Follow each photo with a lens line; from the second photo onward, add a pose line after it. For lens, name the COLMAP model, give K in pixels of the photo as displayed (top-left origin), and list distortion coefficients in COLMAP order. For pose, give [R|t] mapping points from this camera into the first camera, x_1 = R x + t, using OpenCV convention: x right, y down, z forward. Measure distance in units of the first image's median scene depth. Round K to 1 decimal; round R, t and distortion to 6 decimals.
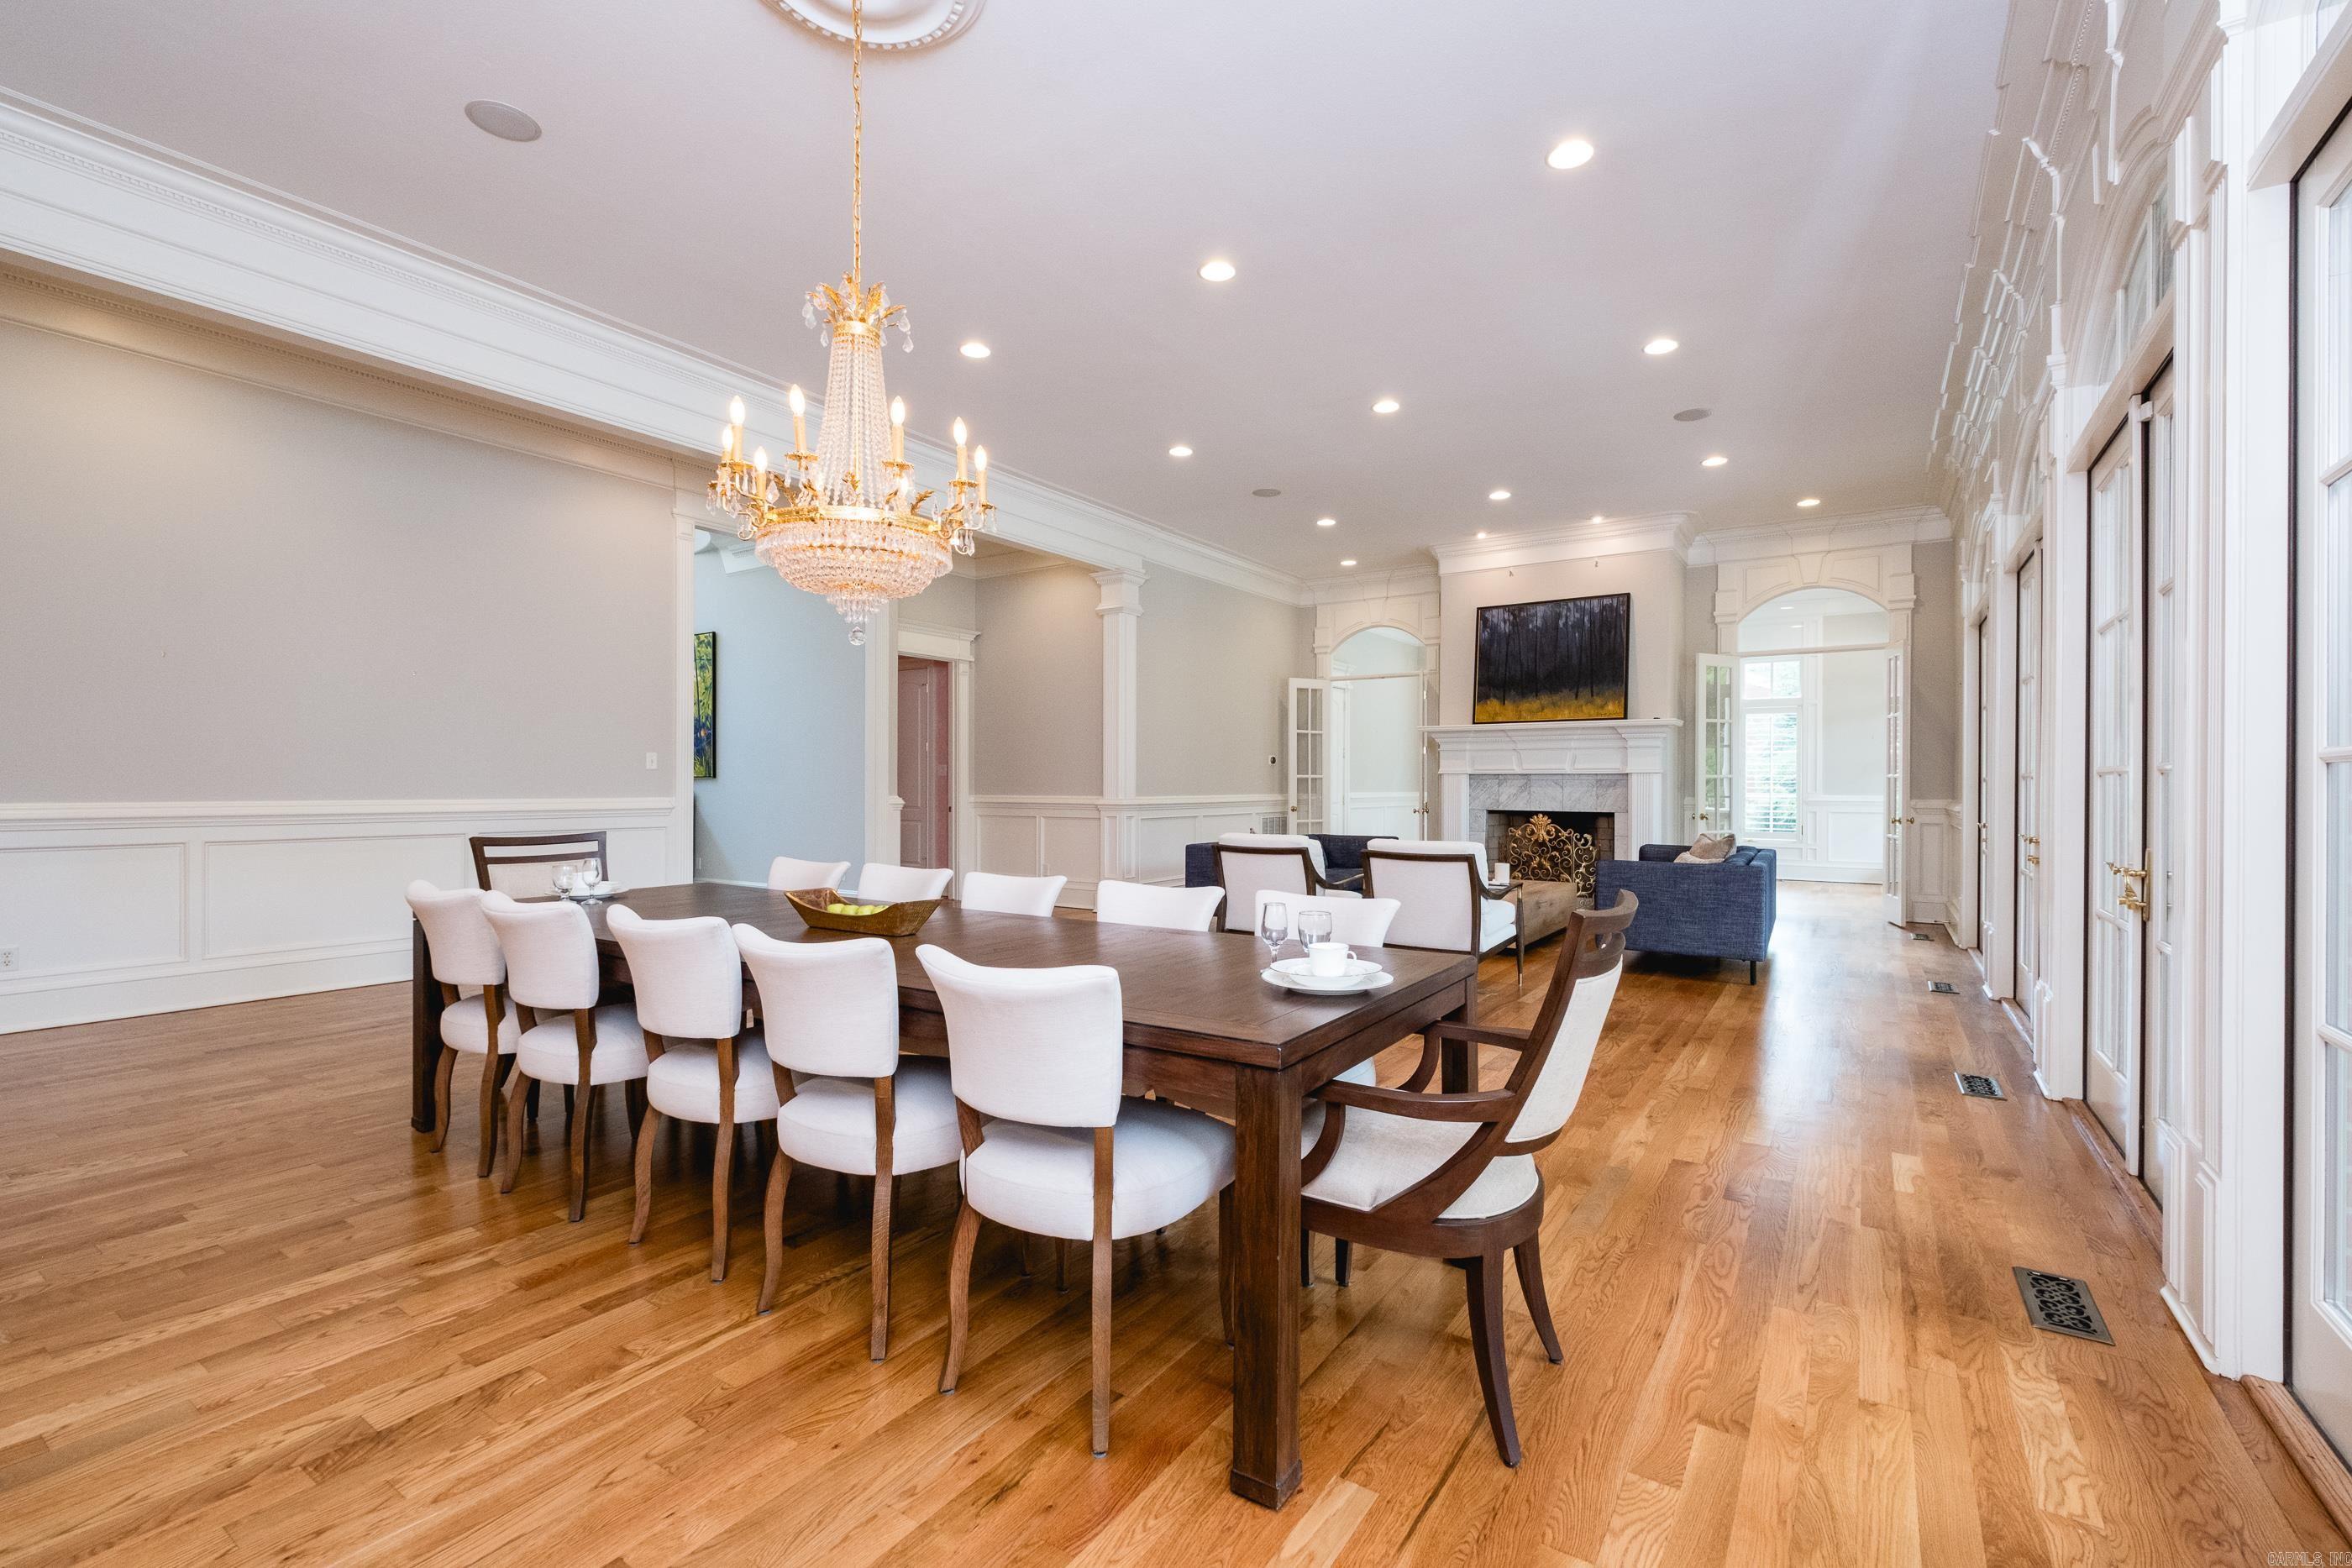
lens RADIAL K [[1009.6, 0, 1178.9], [0, 1009.6, 780.3], [0, 0, 1]] dist [0.002987, -0.001000]
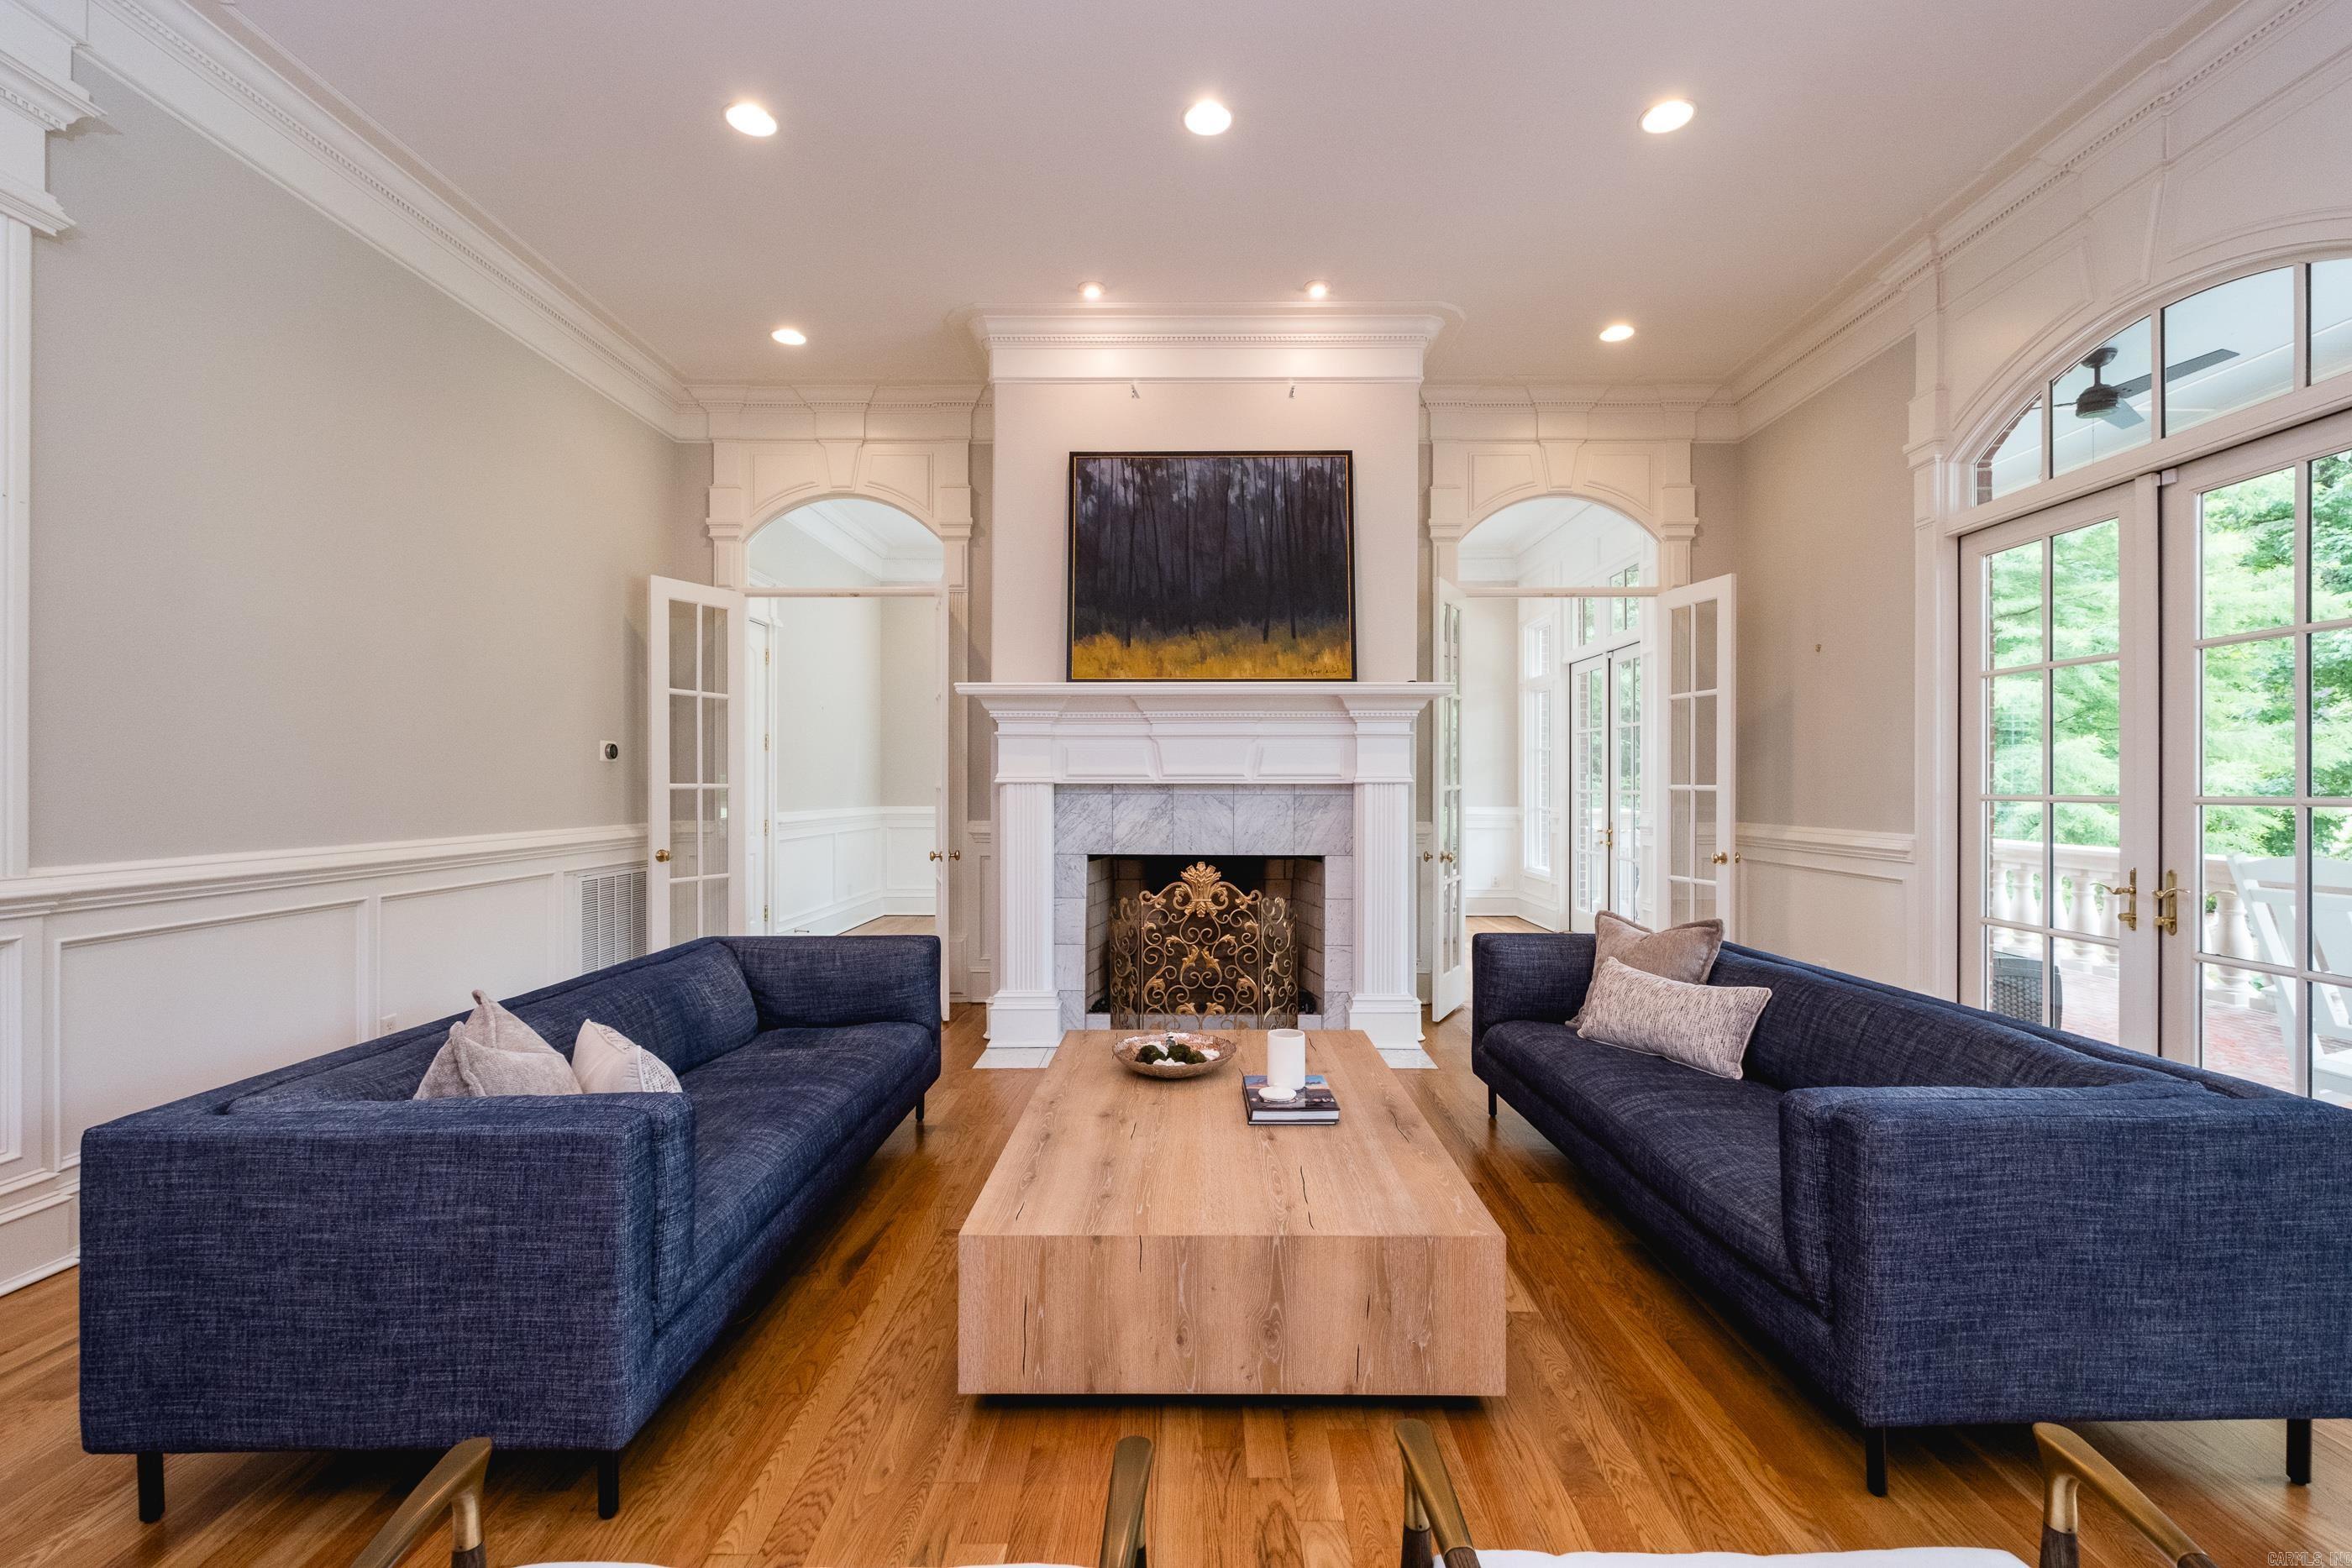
lens RADIAL K [[1009.6, 0, 1188.9], [0, 1009.6, 780.8], [0, 0, 1]] dist [0.002987, -0.001000]
pose [[0.831694, -0.001409, 0.555232, 0.068032], [0.000464, 0.999998, 0.001841, -0.008843], [-0.555234, -0.001274, 0.831693, 0.570014]]
